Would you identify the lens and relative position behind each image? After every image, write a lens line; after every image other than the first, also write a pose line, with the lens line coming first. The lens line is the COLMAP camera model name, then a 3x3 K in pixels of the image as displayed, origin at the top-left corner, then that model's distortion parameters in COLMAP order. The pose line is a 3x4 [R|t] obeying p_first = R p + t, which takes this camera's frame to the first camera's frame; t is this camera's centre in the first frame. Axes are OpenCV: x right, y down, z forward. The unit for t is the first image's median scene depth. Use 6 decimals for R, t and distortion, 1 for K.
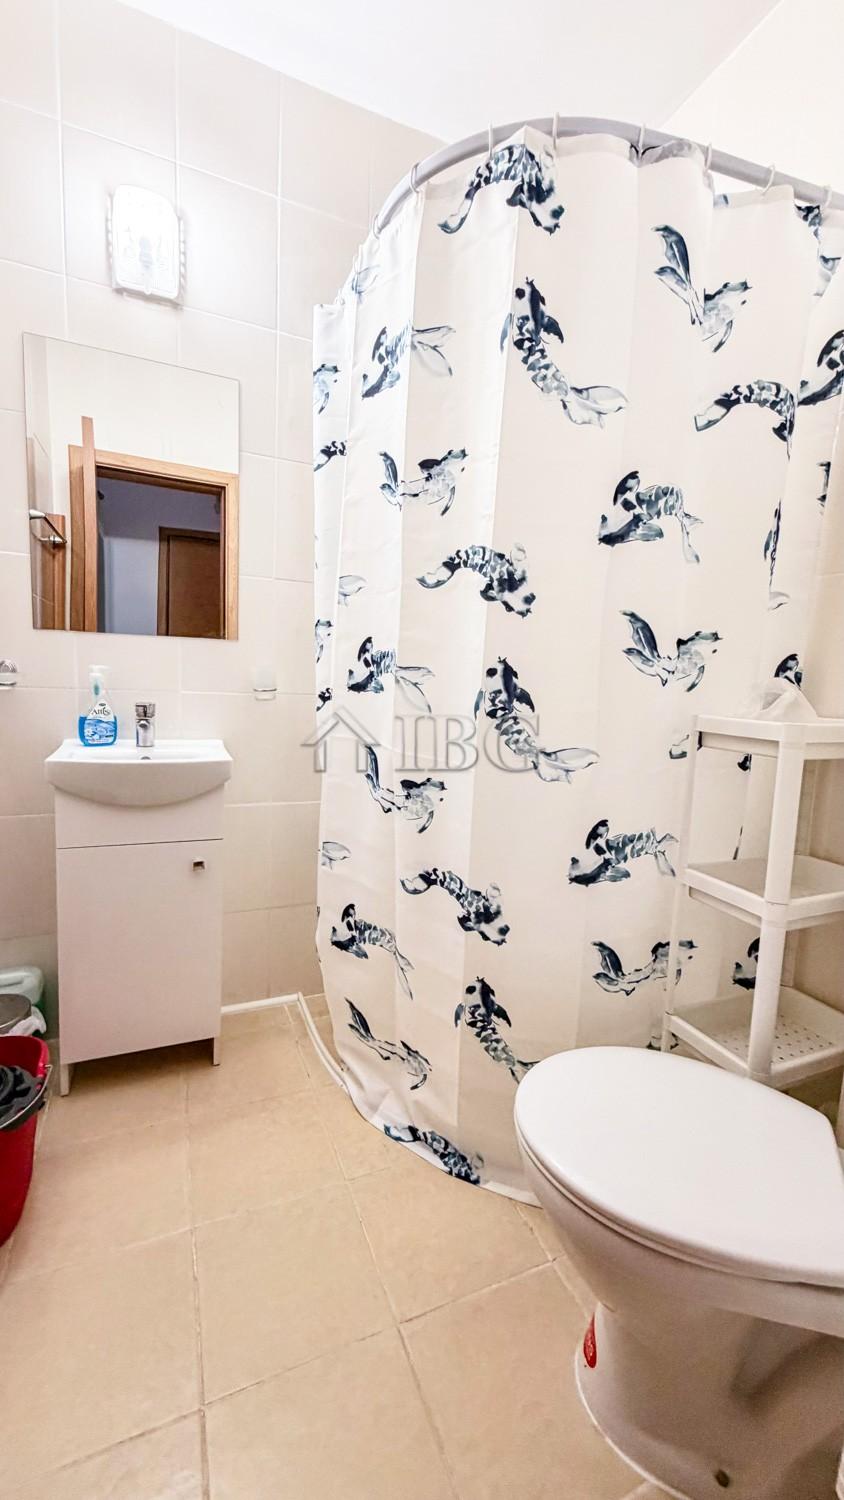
lens RADIAL K [[607.1, 0, 424.0], [0, 607.1, 746.4], [0, 0, 1]] dist [0.007642, 0.000185]
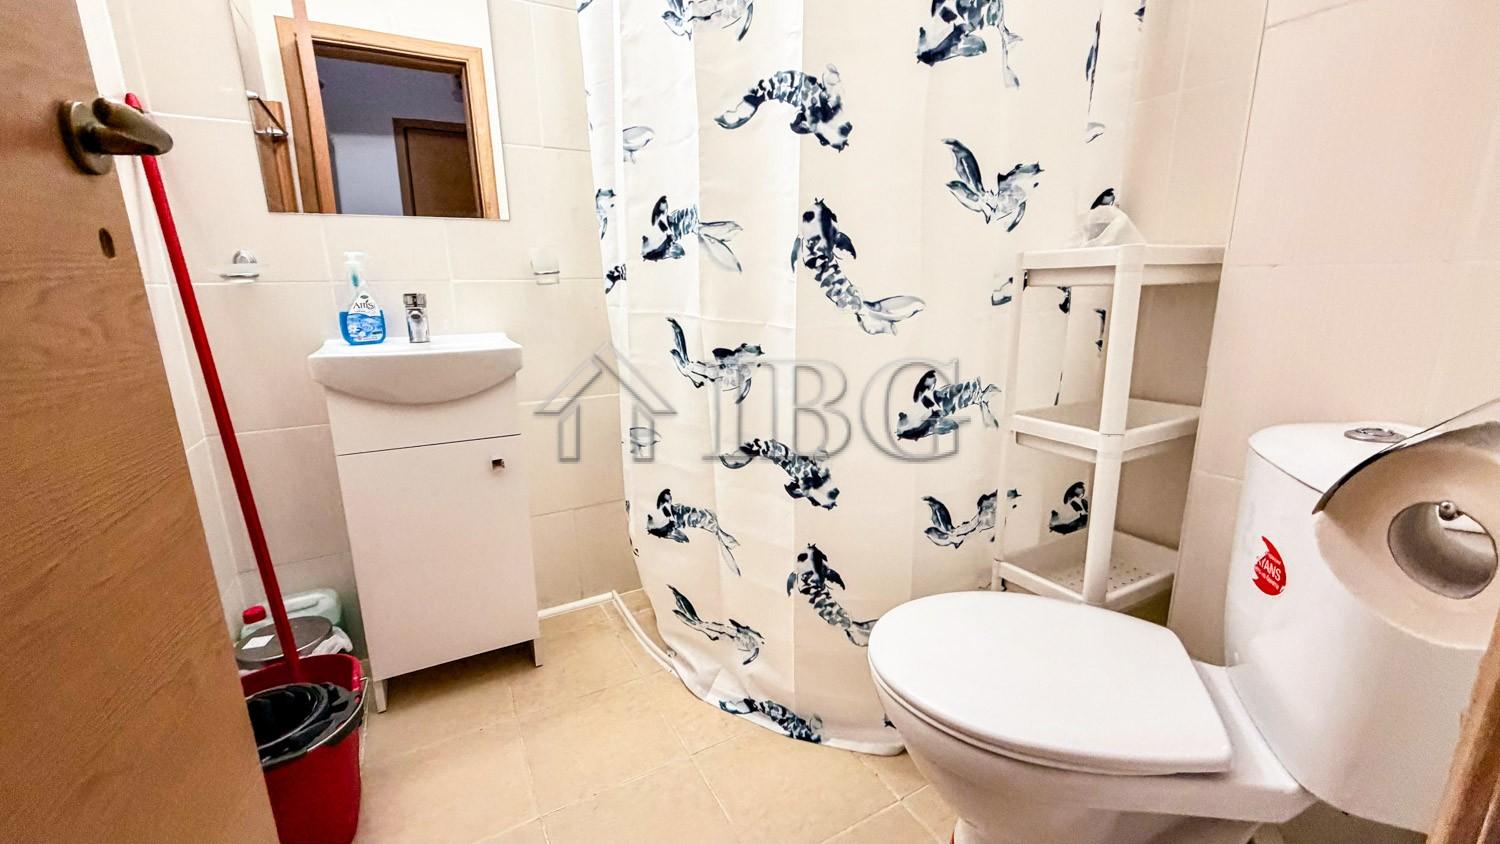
lens RADIAL K [[607.1, 0, 748.3], [0, 607.1, 424.3], [0, 0, 1]] dist [0.007642, 0.000185]
pose [[0.993705, -0.080832, 0.077562, -0.066026], [0.072083, 0.991355, 0.109635, 0.071622], [-0.085753, -0.103354, 0.990941, 0.058261]]
